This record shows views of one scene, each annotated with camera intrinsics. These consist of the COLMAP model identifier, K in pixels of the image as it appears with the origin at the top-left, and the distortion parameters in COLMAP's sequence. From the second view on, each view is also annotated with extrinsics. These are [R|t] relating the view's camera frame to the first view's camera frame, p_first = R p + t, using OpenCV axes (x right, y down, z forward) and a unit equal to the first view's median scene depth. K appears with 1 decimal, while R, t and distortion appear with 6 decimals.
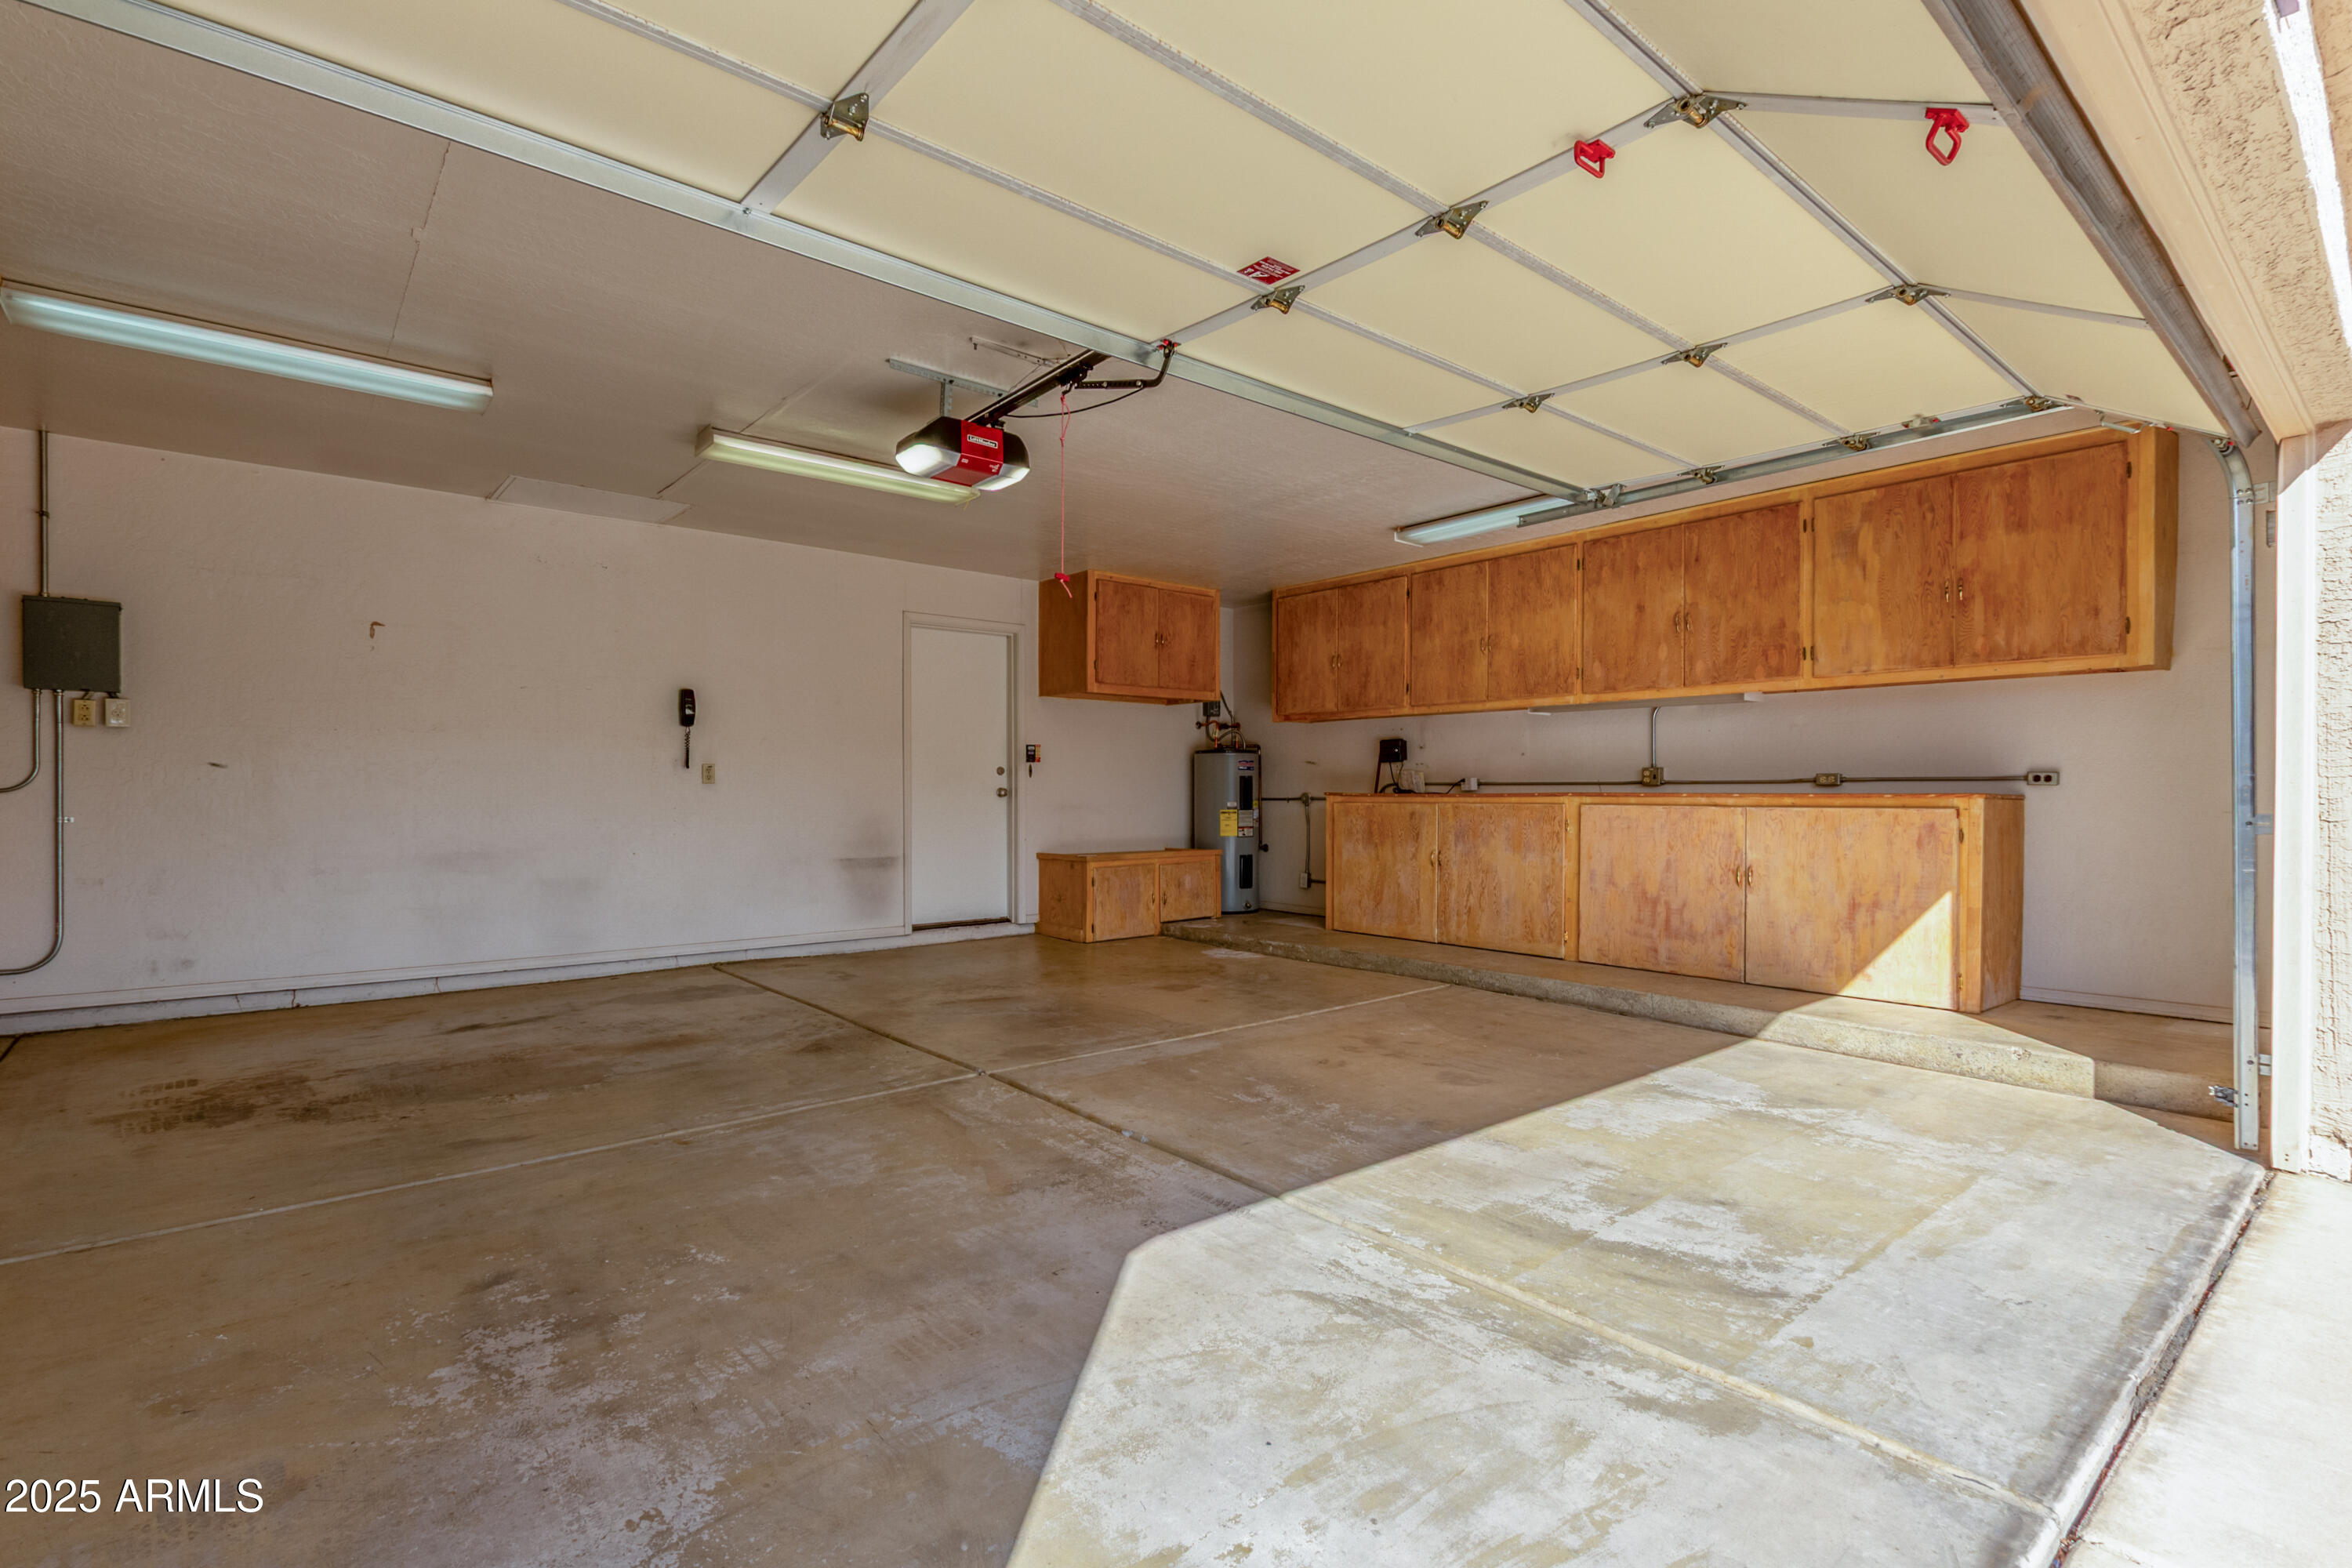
lens RADIAL K [[1085.8, 0, 1164.4], [0, 1085.8, 794.5], [0, 0, 1]] dist [0.011641, -0.003360]
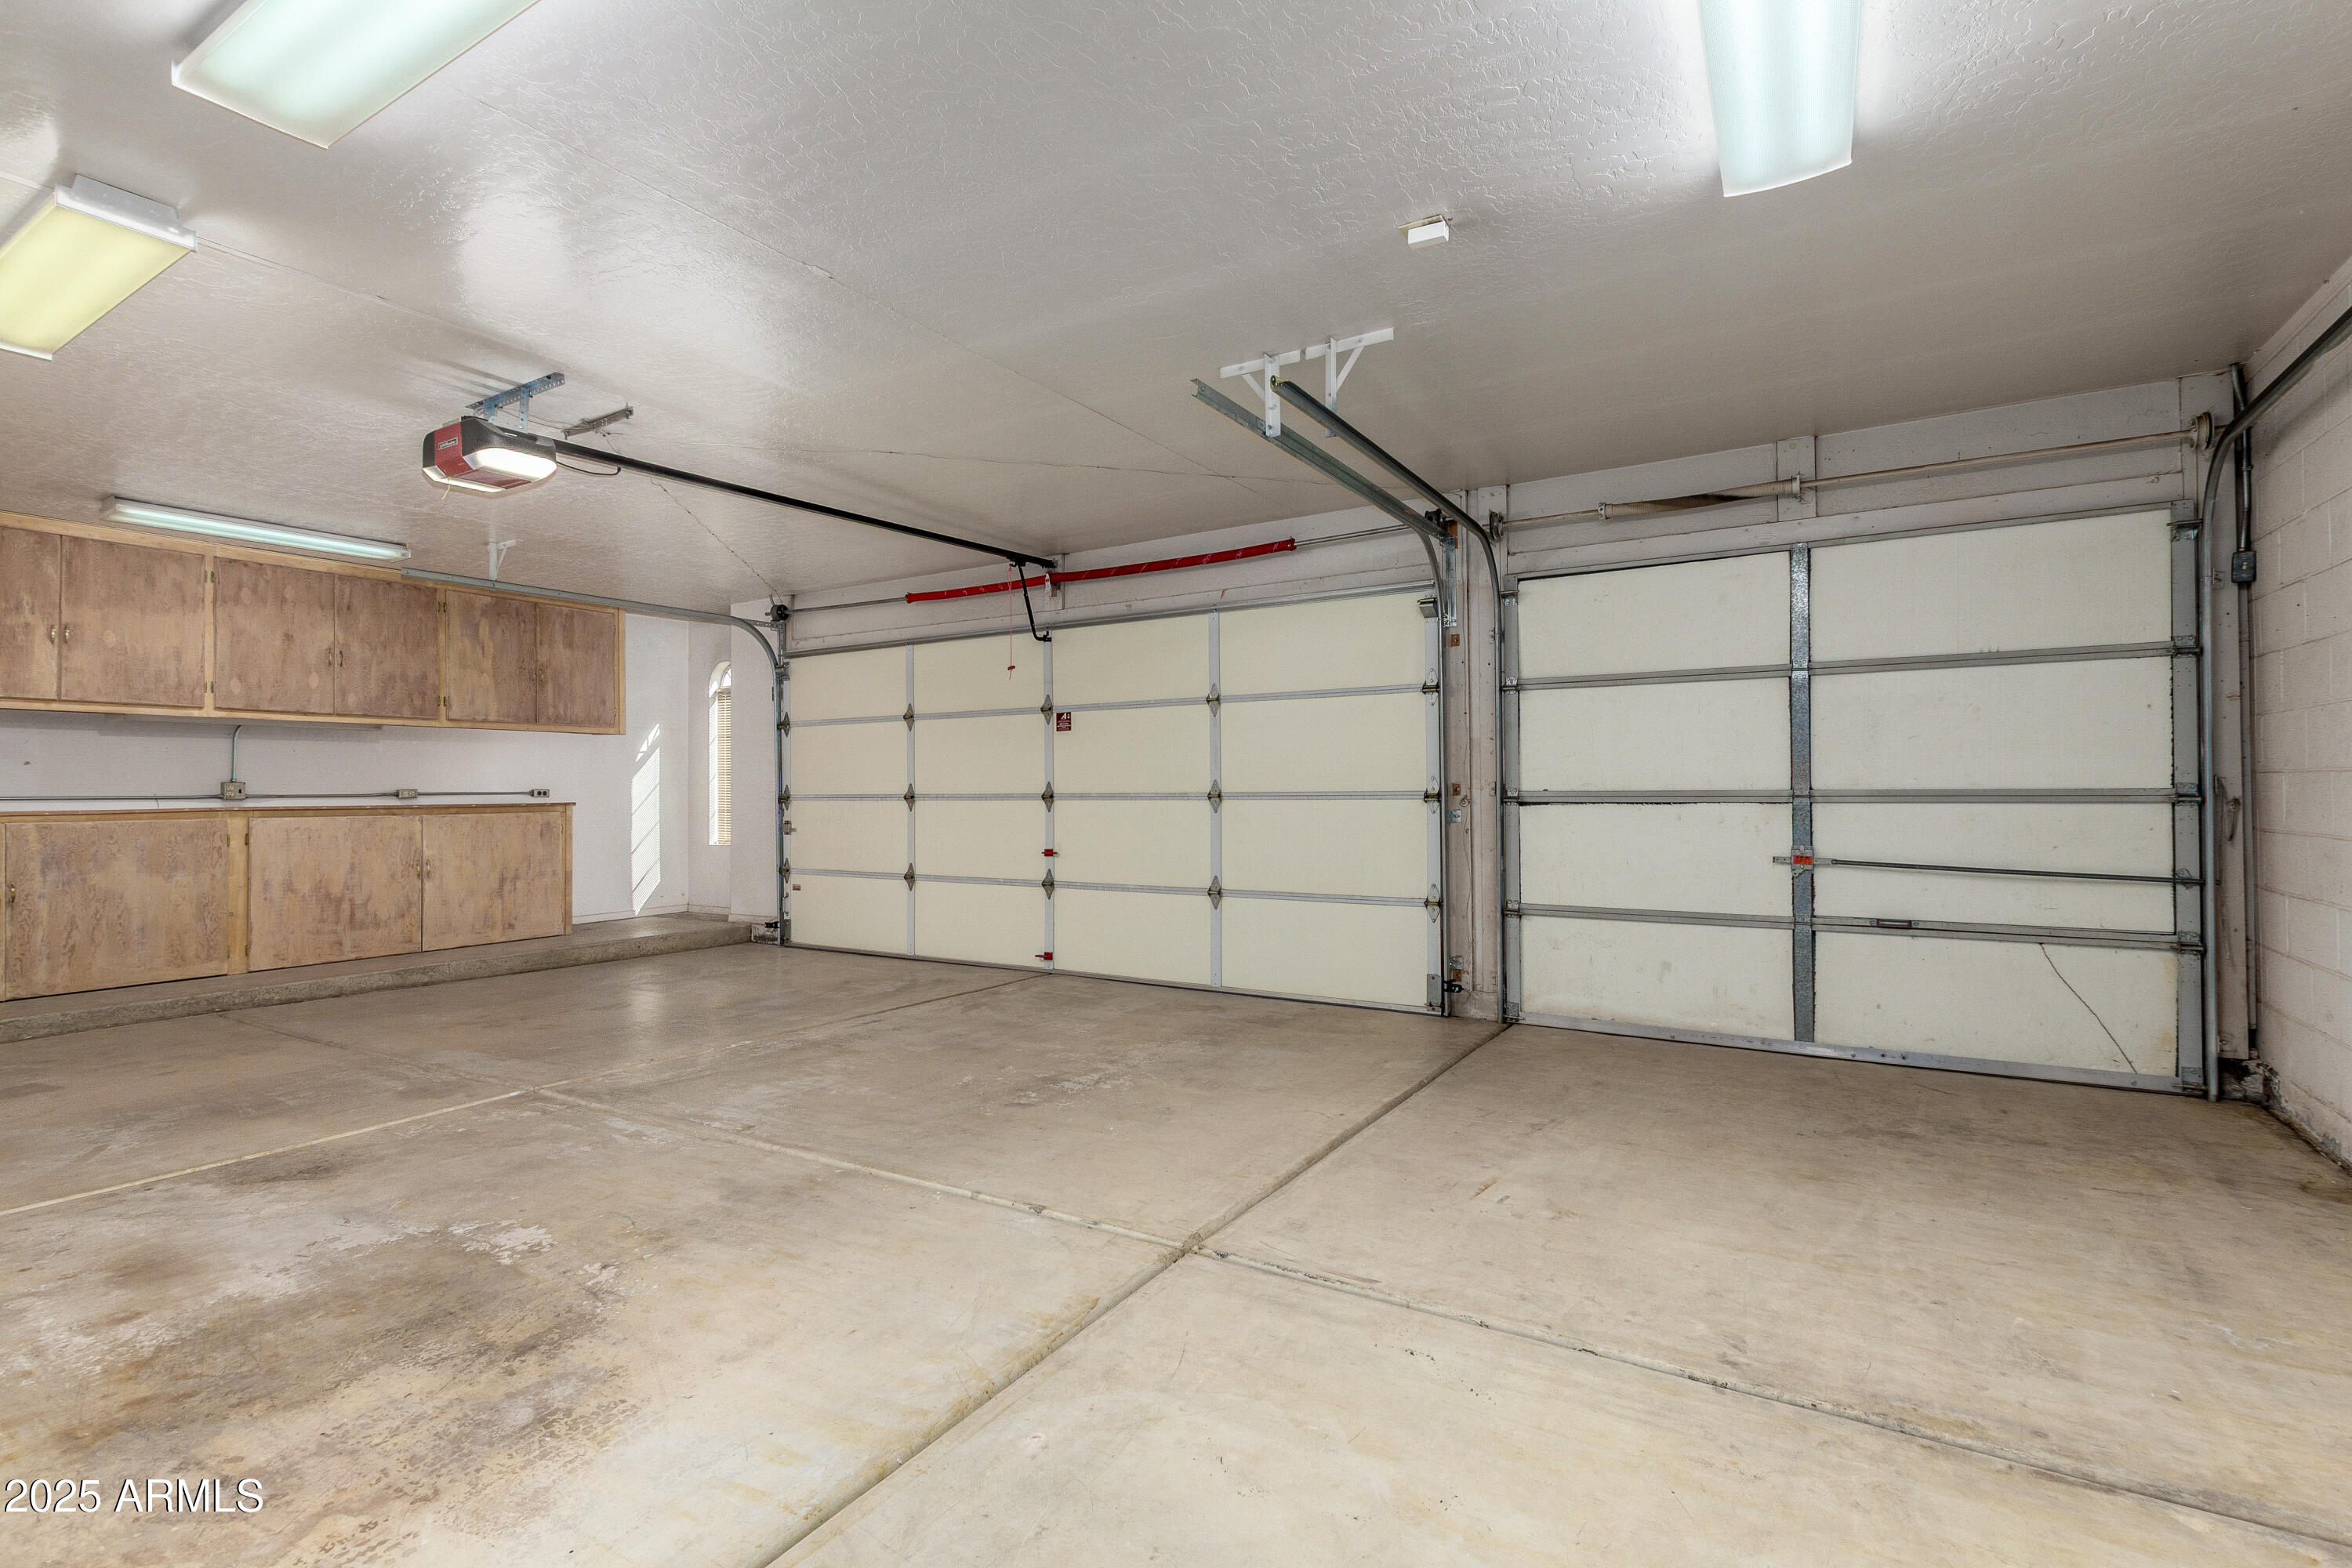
lens RADIAL K [[1085.8, 0, 1170.1], [0, 1085.8, 783.9], [0, 0, 1]] dist [0.011641, -0.003360]
pose [[-0.316638, 0.007344, 0.948518, -0.957704], [0.011126, 0.999930, -0.004028, -0.010647], [-0.948481, 0.009277, -0.316698, 0.555842]]
